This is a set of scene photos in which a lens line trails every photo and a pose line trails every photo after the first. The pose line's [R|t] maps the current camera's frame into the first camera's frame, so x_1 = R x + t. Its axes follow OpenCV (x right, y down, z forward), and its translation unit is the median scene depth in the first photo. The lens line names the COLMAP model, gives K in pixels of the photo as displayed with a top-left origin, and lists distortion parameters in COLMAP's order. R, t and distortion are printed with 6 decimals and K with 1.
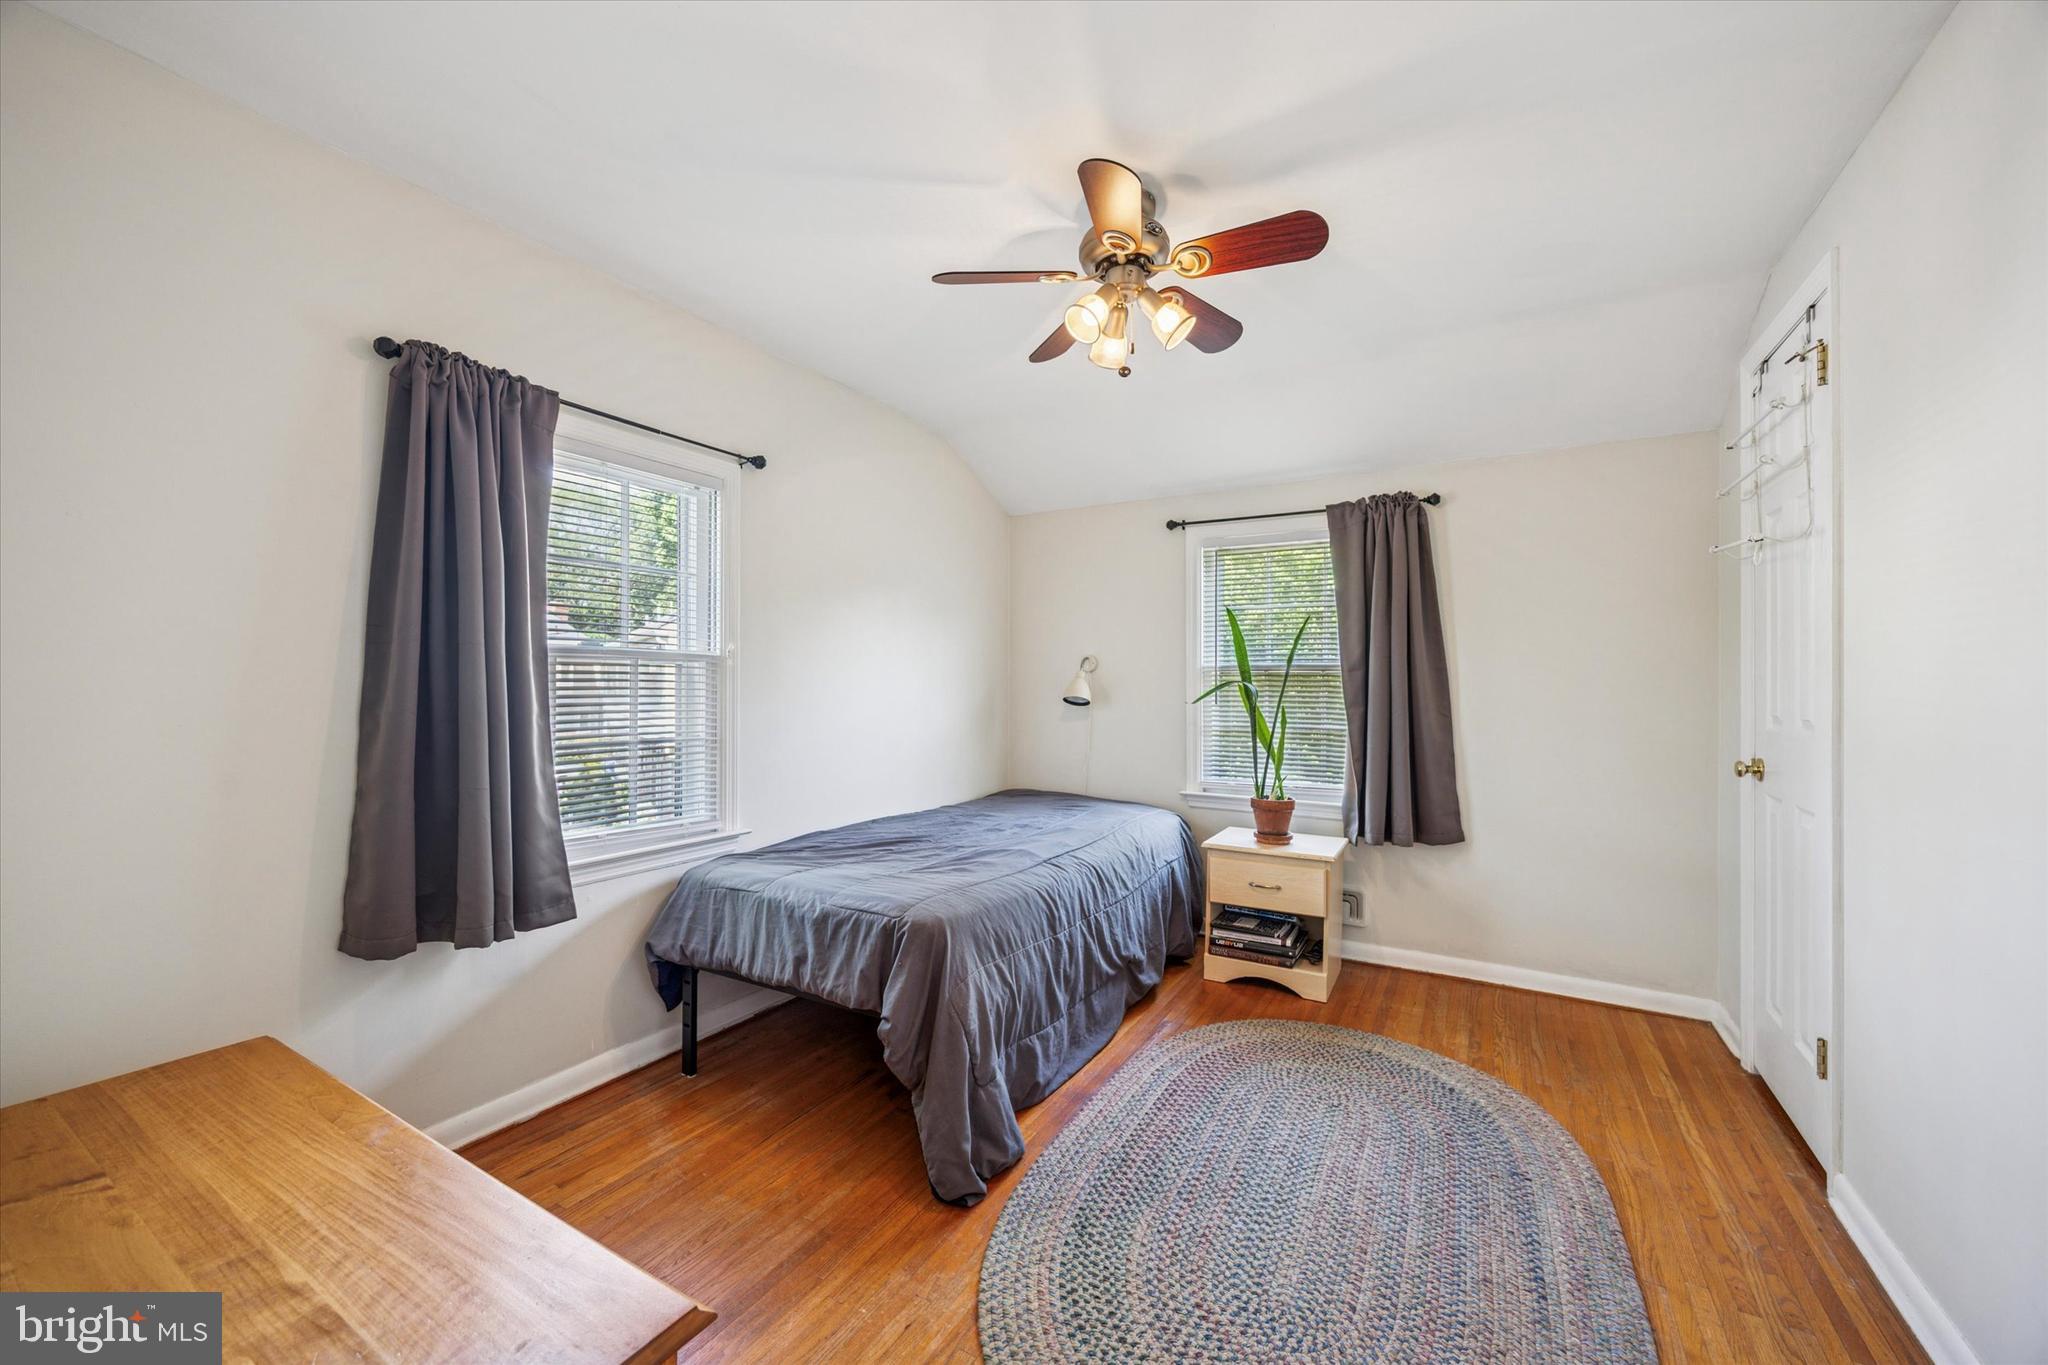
lens RADIAL K [[790.7, 0, 1015.3], [0, 790.7, 676.8], [0, 0, 1]] dist [-0.000814, 0.000013]
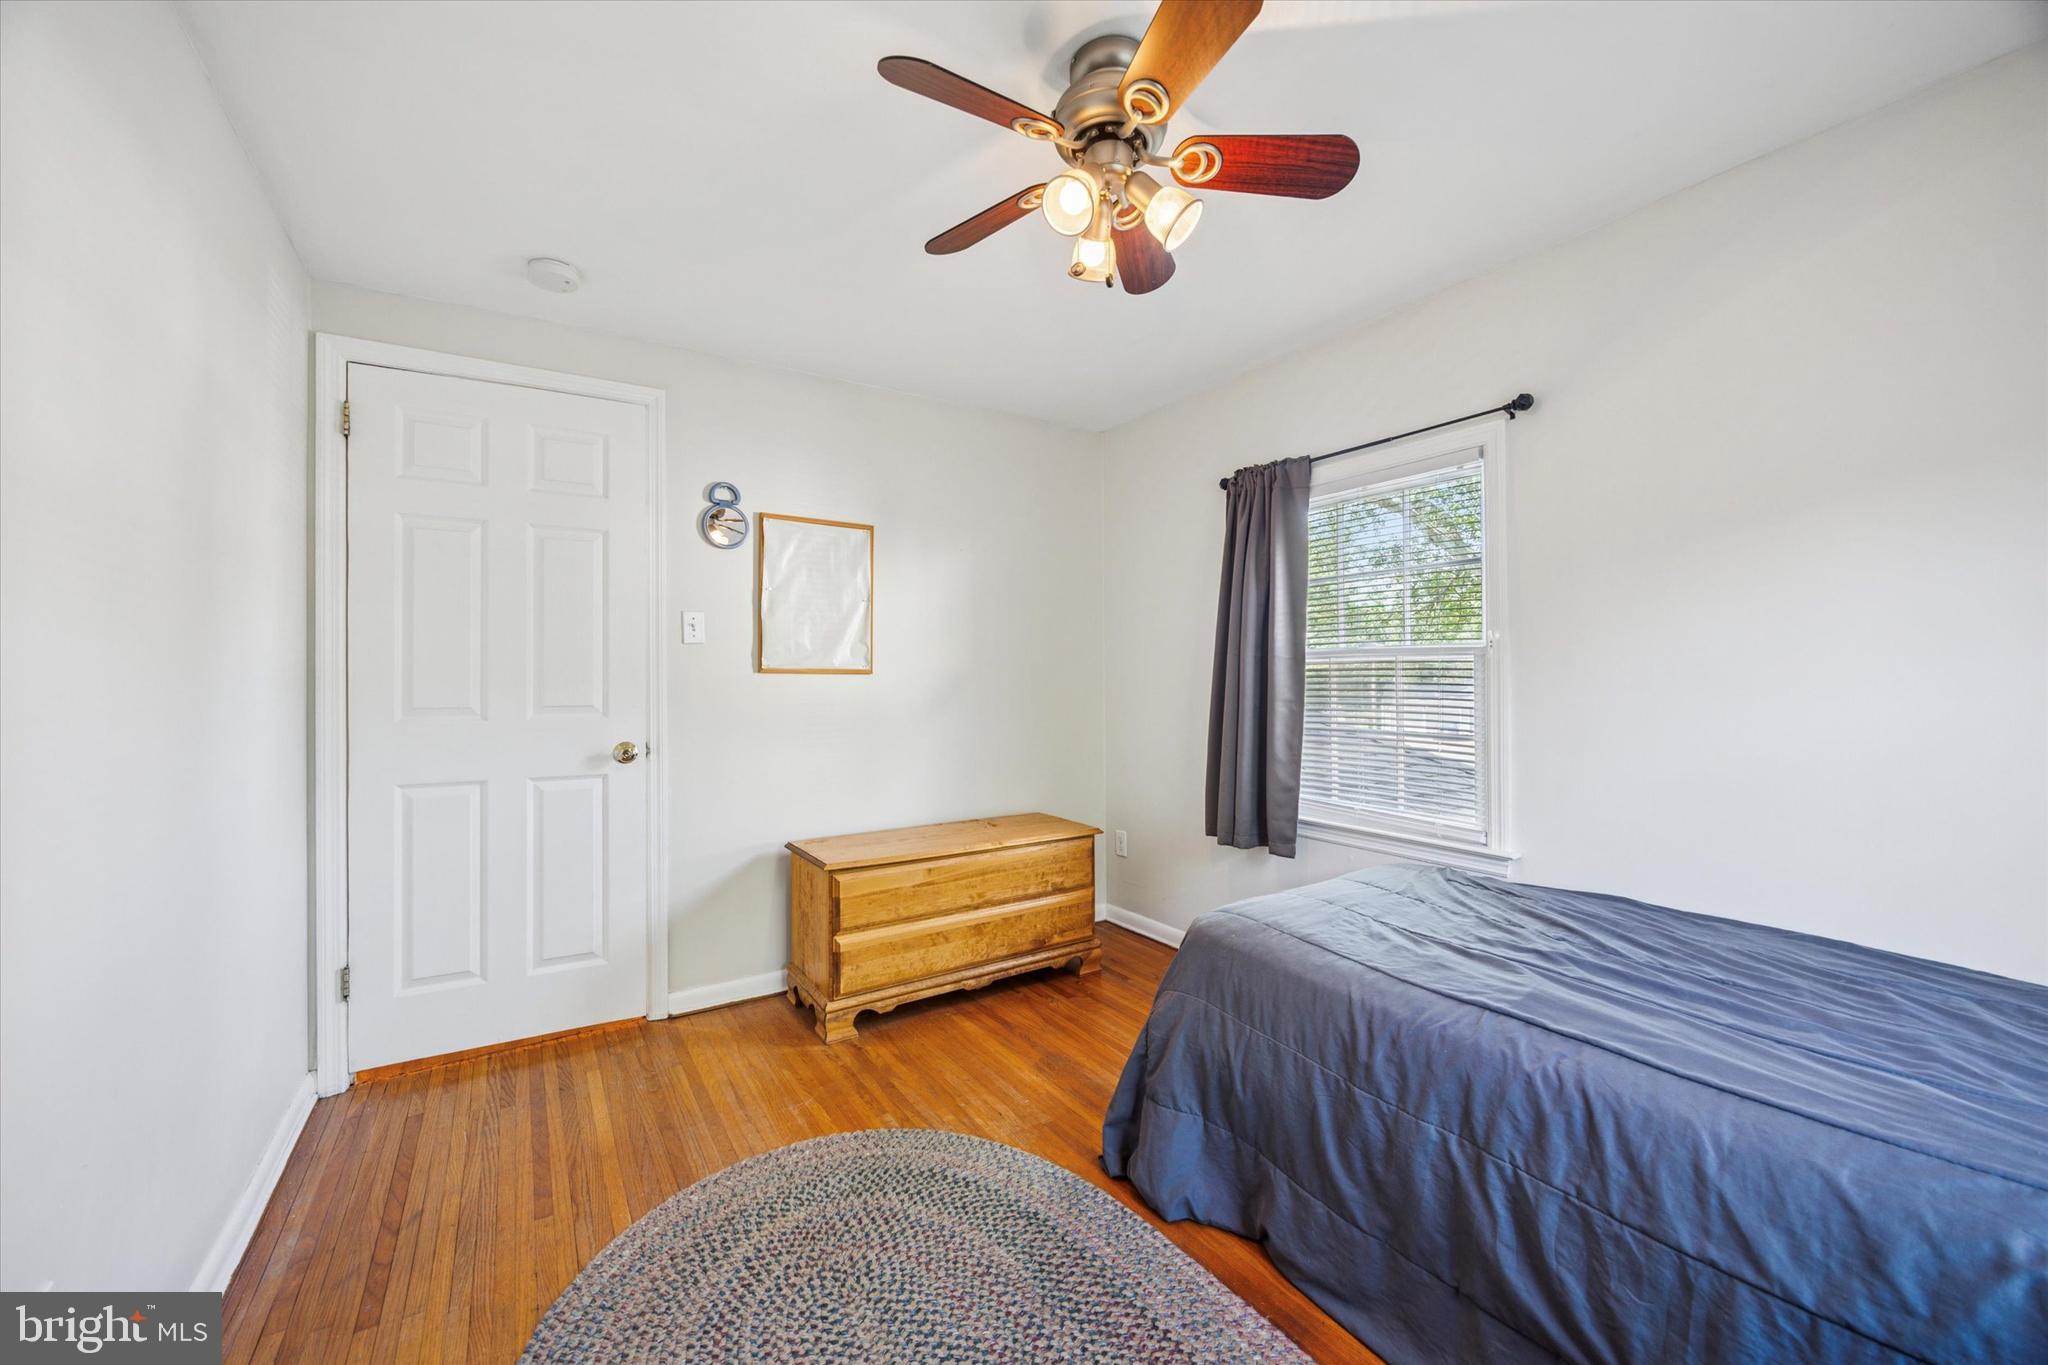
lens RADIAL K [[790.7, 0, 1015.3], [0, 790.7, 676.8], [0, 0, 1]] dist [-0.000814, 0.000013]
pose [[-0.453628, -0.004938, -0.891178, 0.981275], [0.003516, 0.999967, -0.007330, 0.015977], [0.891184, -0.006458, -0.453595, 1.426755]]
